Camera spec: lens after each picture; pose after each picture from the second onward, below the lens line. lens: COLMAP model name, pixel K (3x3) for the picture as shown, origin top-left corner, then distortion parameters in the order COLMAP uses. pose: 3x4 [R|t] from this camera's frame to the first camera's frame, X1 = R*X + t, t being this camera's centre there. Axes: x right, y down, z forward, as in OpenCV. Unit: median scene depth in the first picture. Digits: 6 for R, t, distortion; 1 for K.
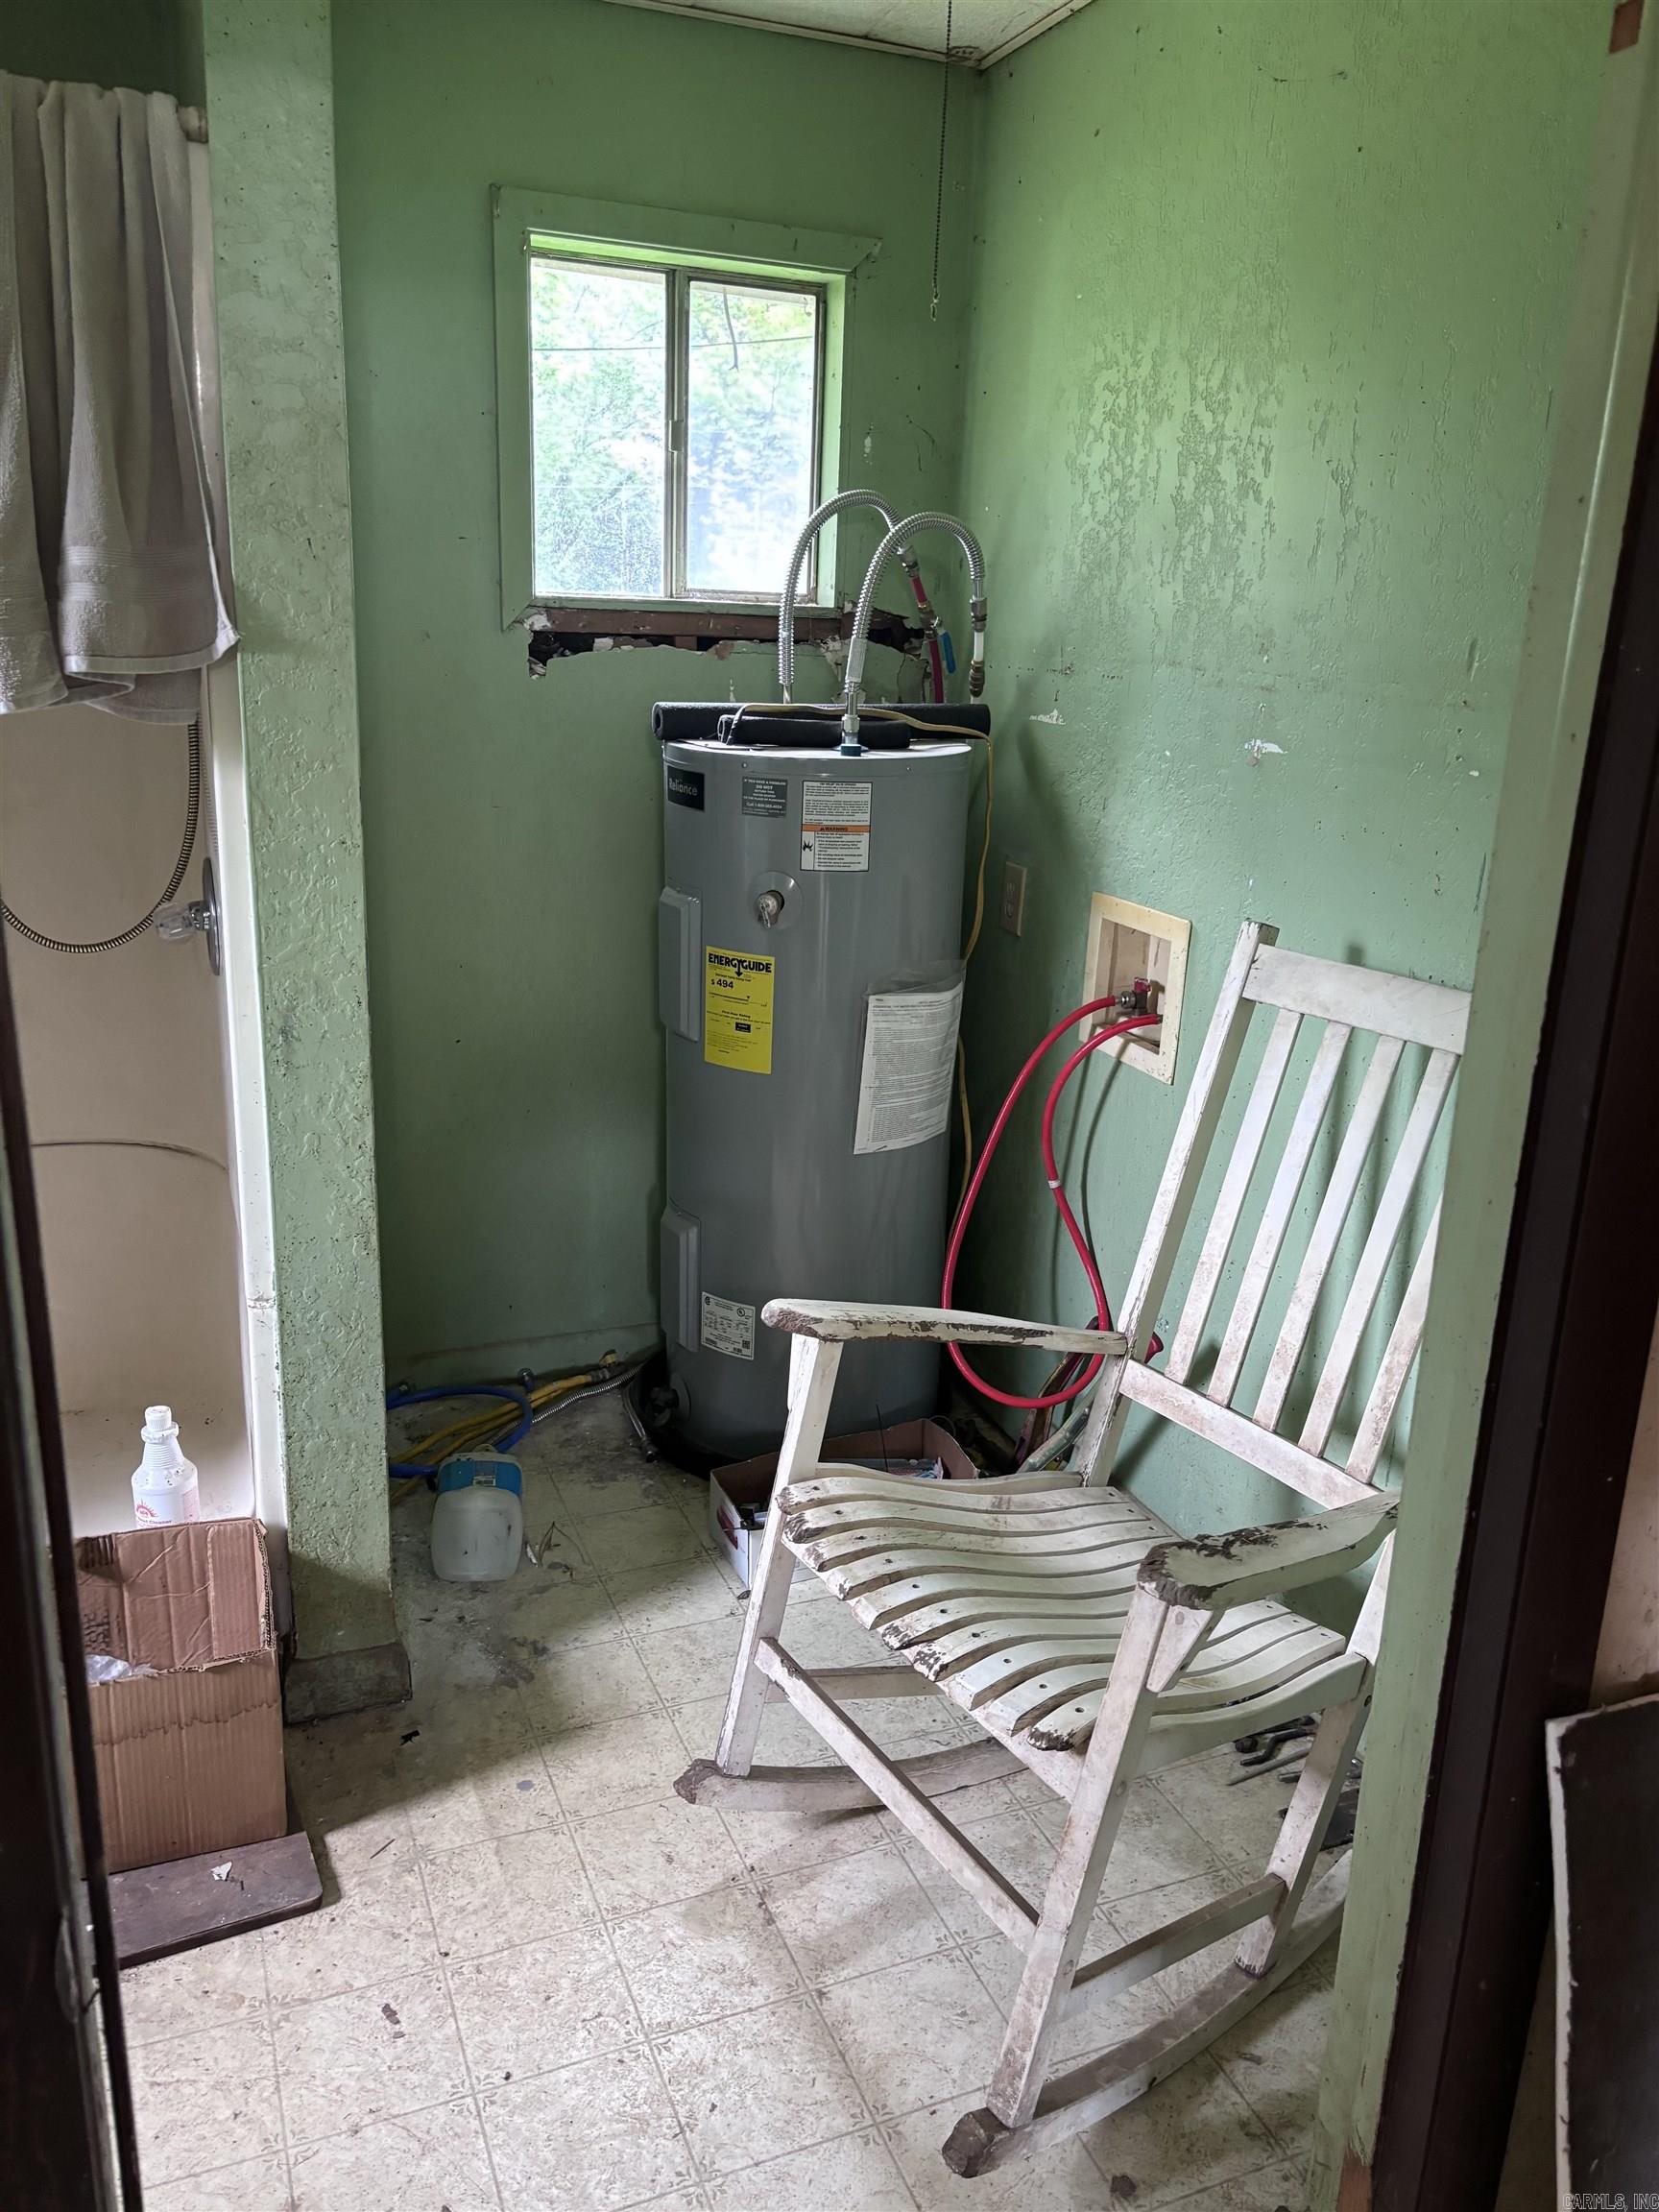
lens RADIAL K [[1660.0, 0, 850.7], [0, 1660.0, 1100.2], [0, 0, 1]] dist [0.042011, -0.040037]
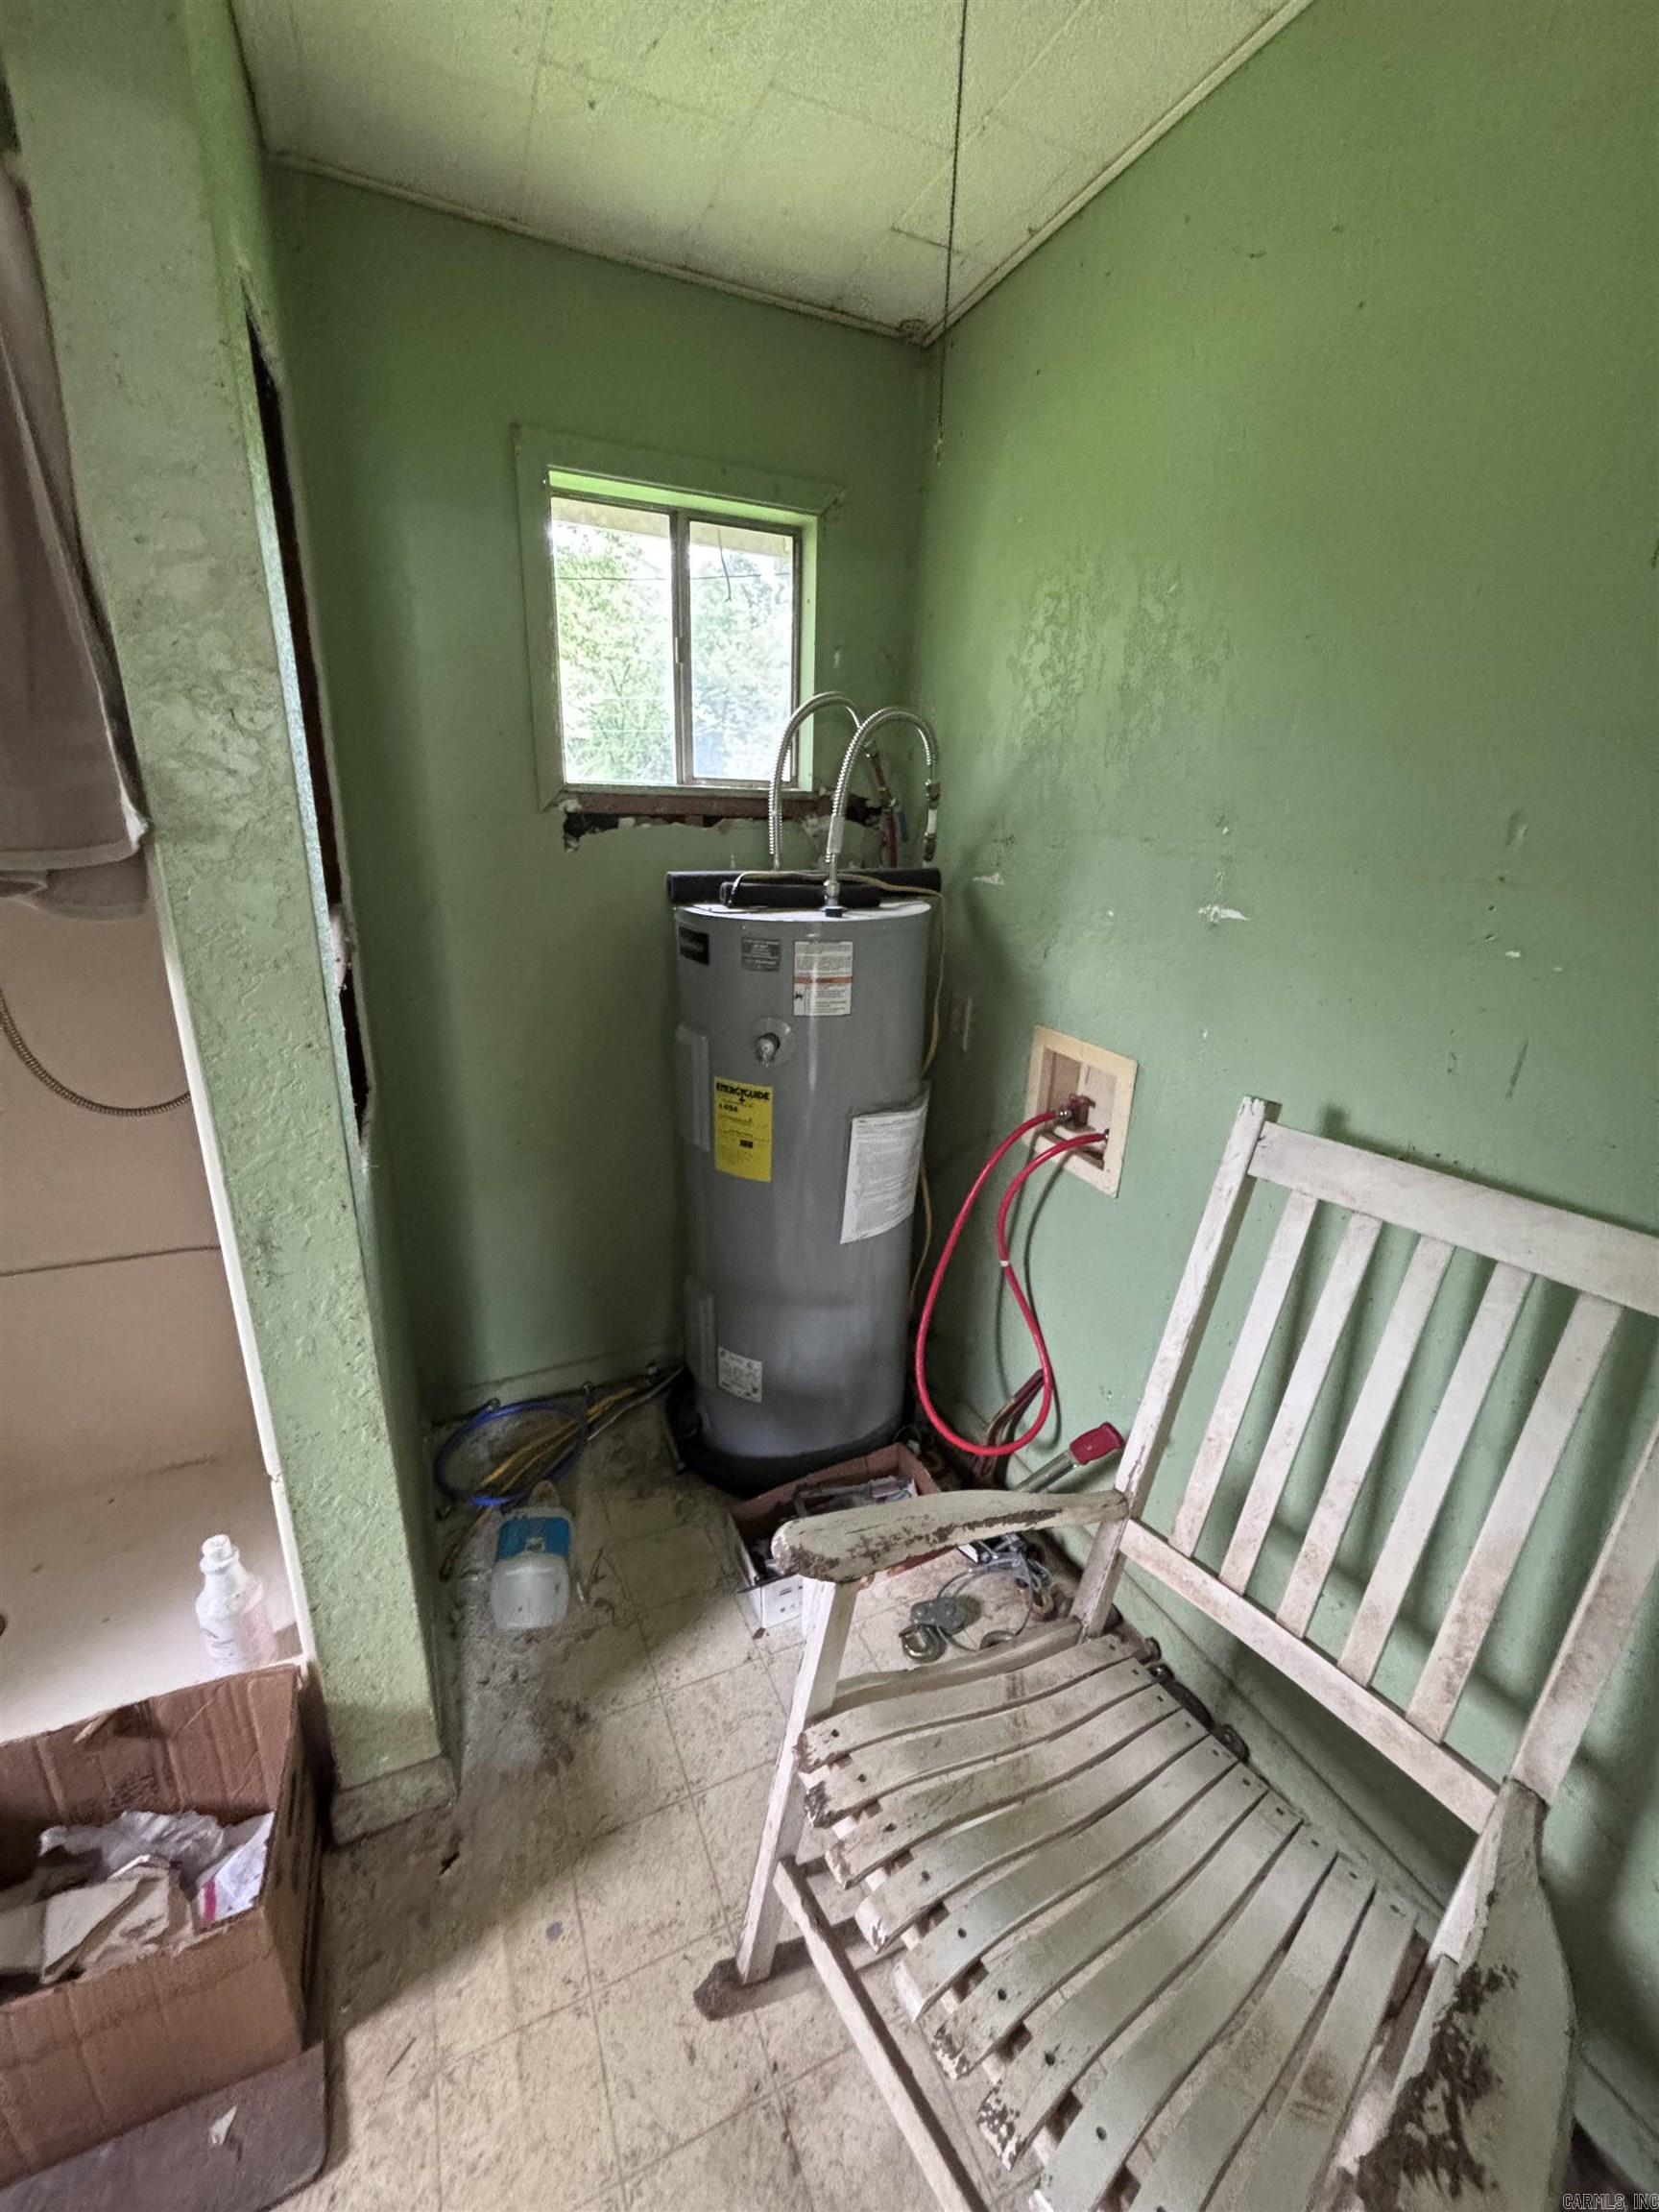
lens RADIAL K [[894.3, 0, 831.9], [0, 894.3, 1101.7], [0, 0, 1]] dist [0.000114, 0.000394]
pose [[0.999436, -0.020411, 0.026656, -0.023594], [0.019325, 0.998997, 0.040398, -0.117025], [-0.027453, -0.039860, 0.998828, 0.419665]]
